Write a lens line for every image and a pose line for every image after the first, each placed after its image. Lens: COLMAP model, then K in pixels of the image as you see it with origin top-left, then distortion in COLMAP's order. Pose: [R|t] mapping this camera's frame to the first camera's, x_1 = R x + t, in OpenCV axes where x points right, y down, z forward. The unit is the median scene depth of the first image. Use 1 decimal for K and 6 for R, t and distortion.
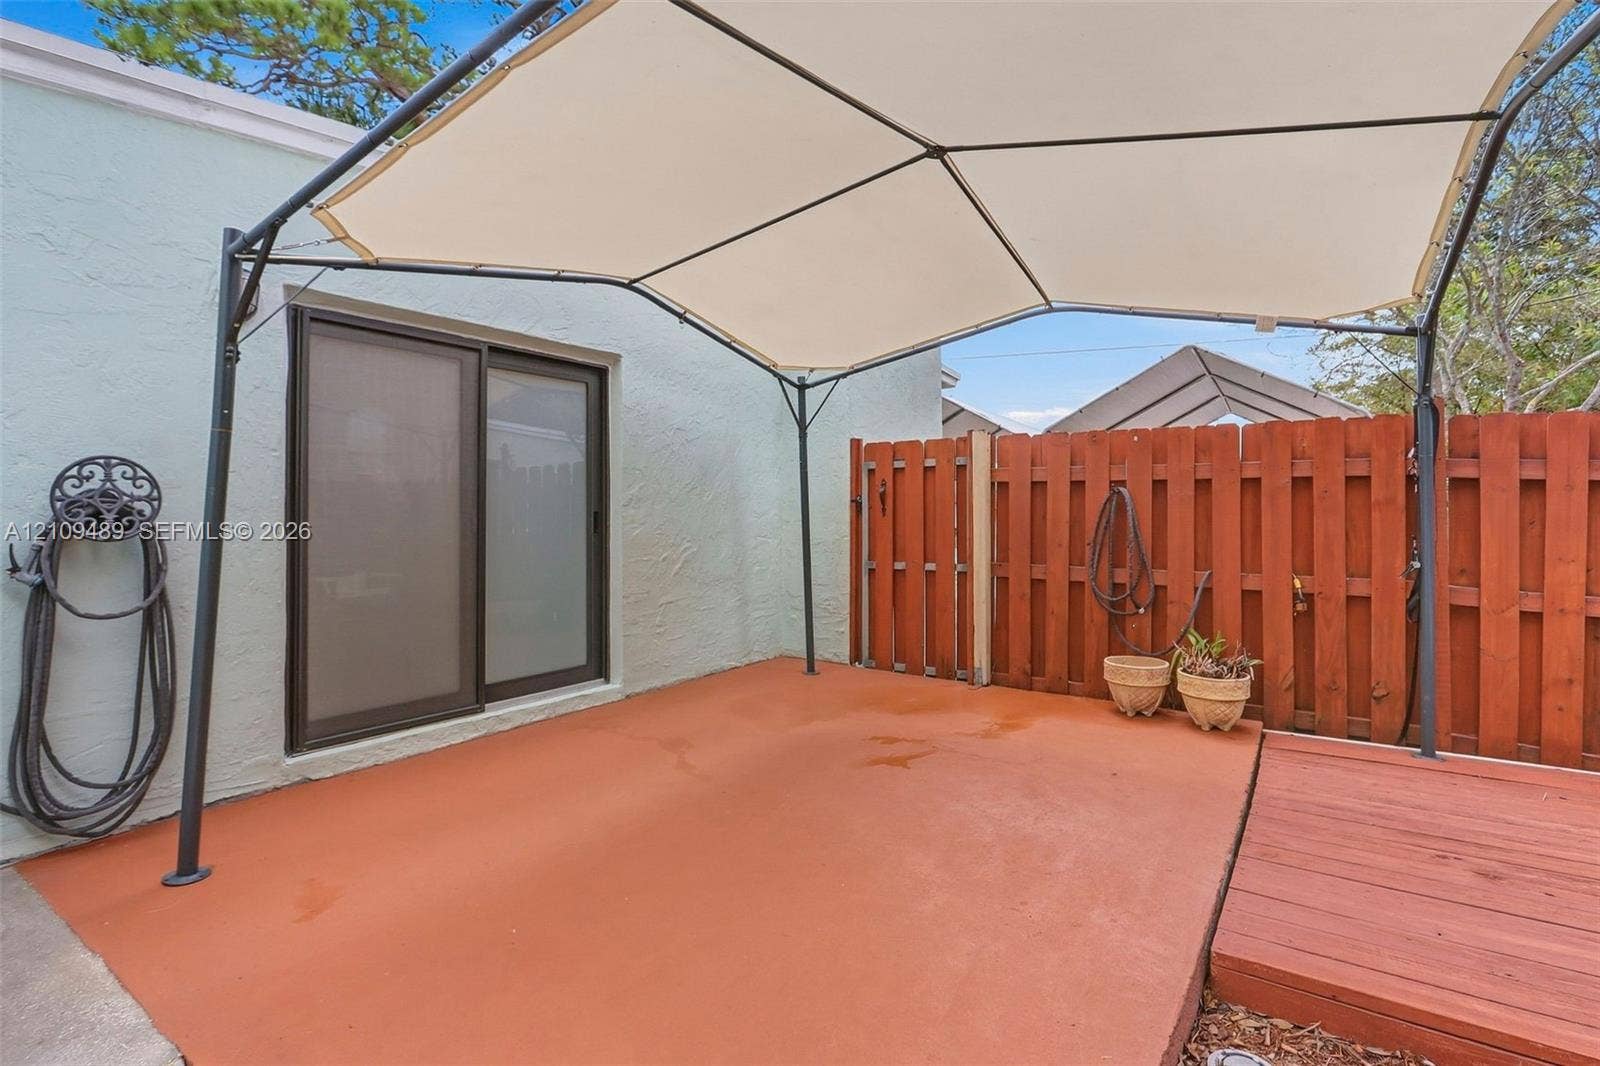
lens RADIAL K [[780.9, 0, 803.3], [0, 780.9, 526.0], [0, 0, 1]] dist [-0.012096, 0.003808]
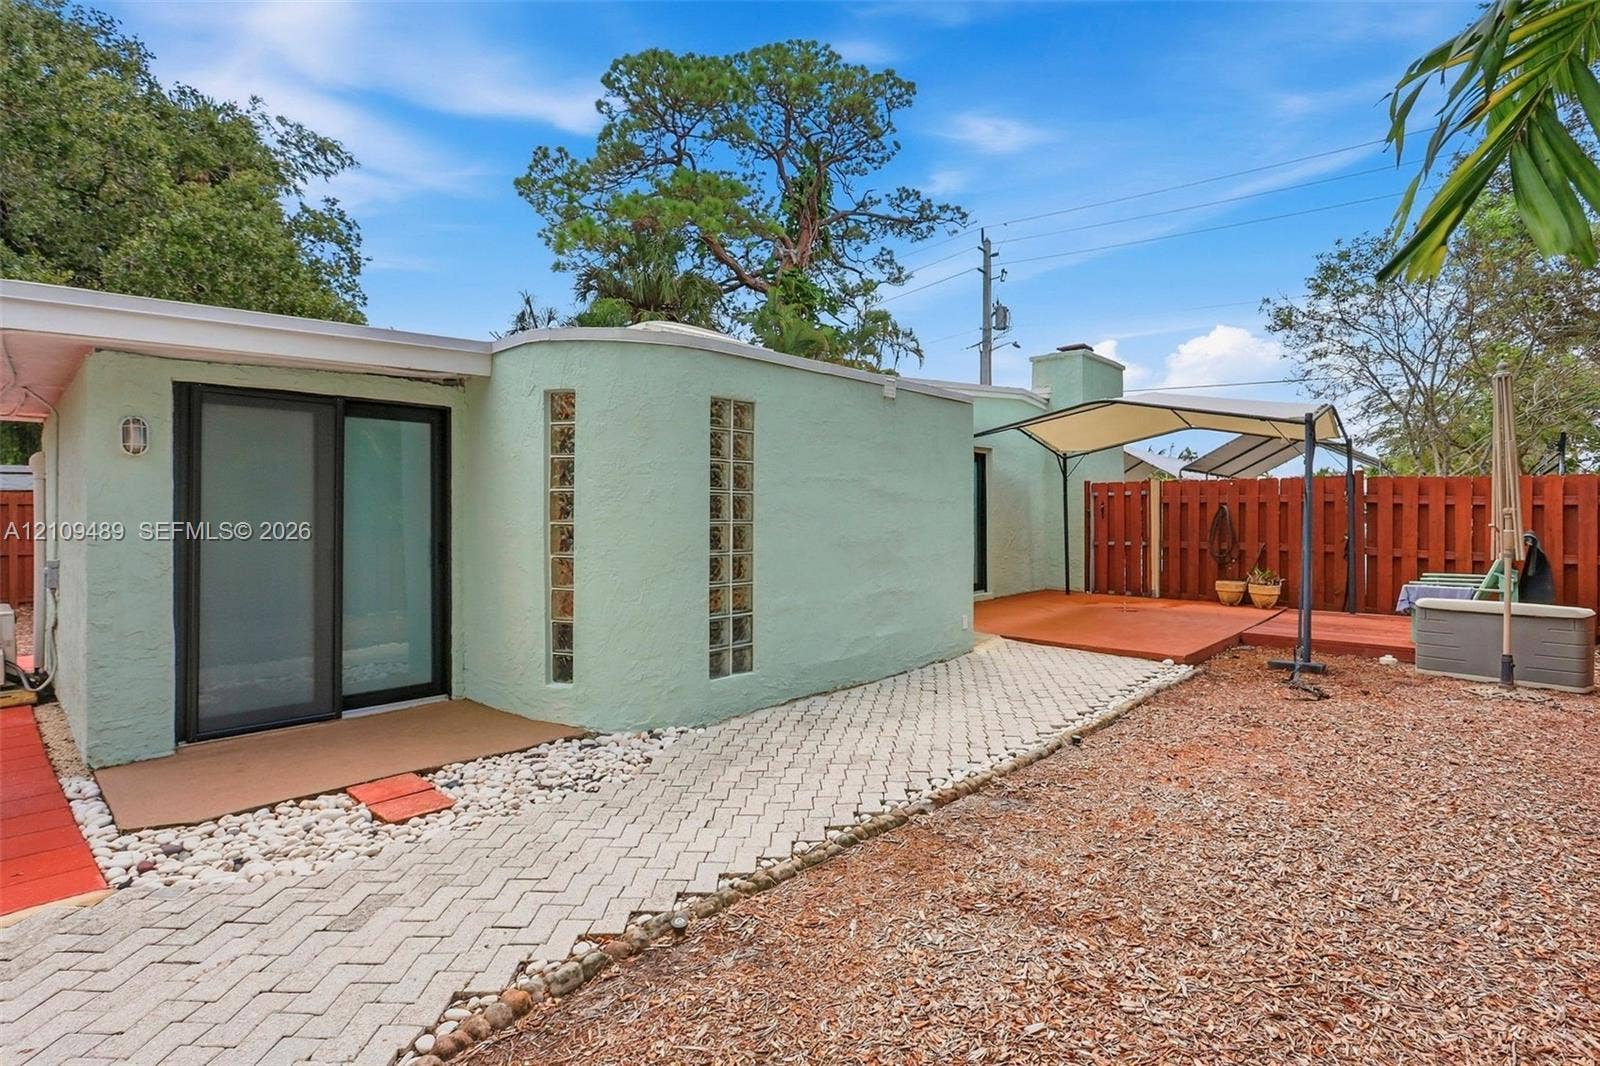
lens RADIAL K [[780.9, 0, 797.8], [0, 780.9, 521.6], [0, 0, 1]] dist [-0.012096, 0.003808]
pose [[0.989993, -0.000173, -0.141119, -0.467168], [-0.001520, 0.999928, -0.011890, 0.022930], [0.141111, 0.011986, 0.989921, -1.326496]]
